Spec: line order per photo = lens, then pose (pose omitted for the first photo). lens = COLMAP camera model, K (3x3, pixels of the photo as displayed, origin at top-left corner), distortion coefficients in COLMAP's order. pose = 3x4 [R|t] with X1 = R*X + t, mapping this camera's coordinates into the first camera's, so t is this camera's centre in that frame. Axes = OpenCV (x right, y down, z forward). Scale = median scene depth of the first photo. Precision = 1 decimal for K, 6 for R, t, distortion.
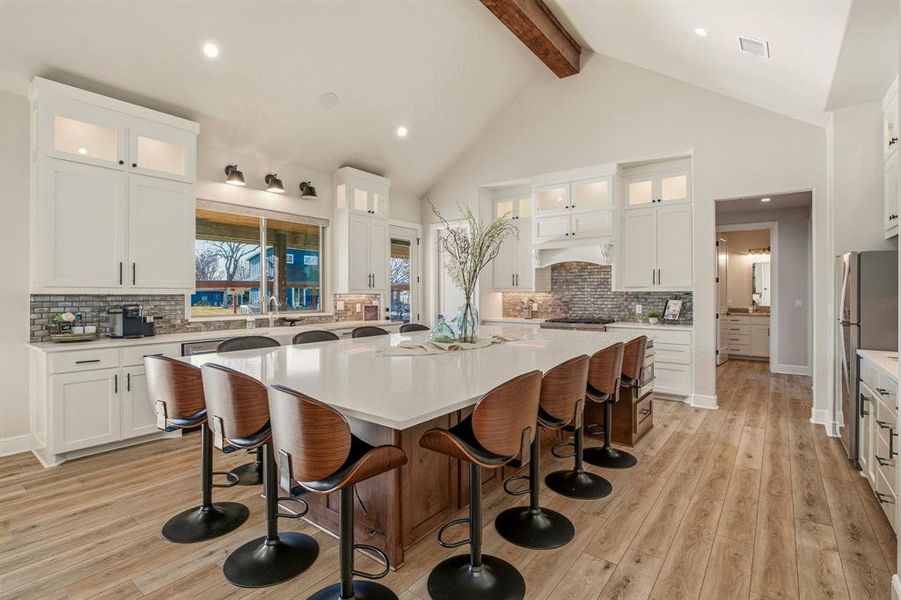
lens RADIAL K [[434.7, 0, 450.5], [0, 434.7, 293.7], [0, 0, 1]] dist [-0.011951, 0.001508]
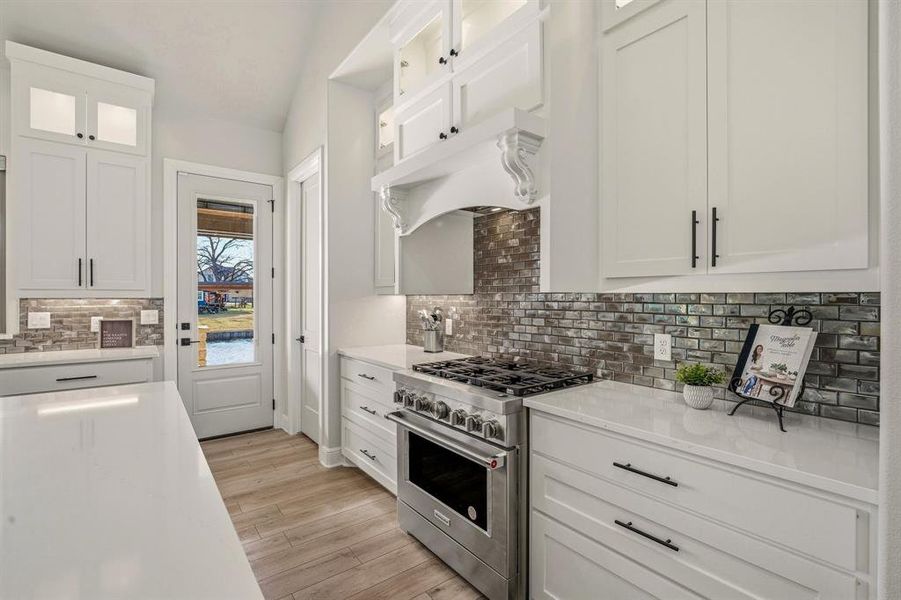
lens RADIAL K [[420.4, 0, 445.7], [0, 420.4, 298.8], [0, 0, 1]] dist [-0.008651, 0.001183]
pose [[0.962441, 0.003562, -0.271467, 0.384219], [-0.001952, 0.999979, 0.006200, -0.002438], [0.271483, -0.005437, 0.962428, 0.693394]]
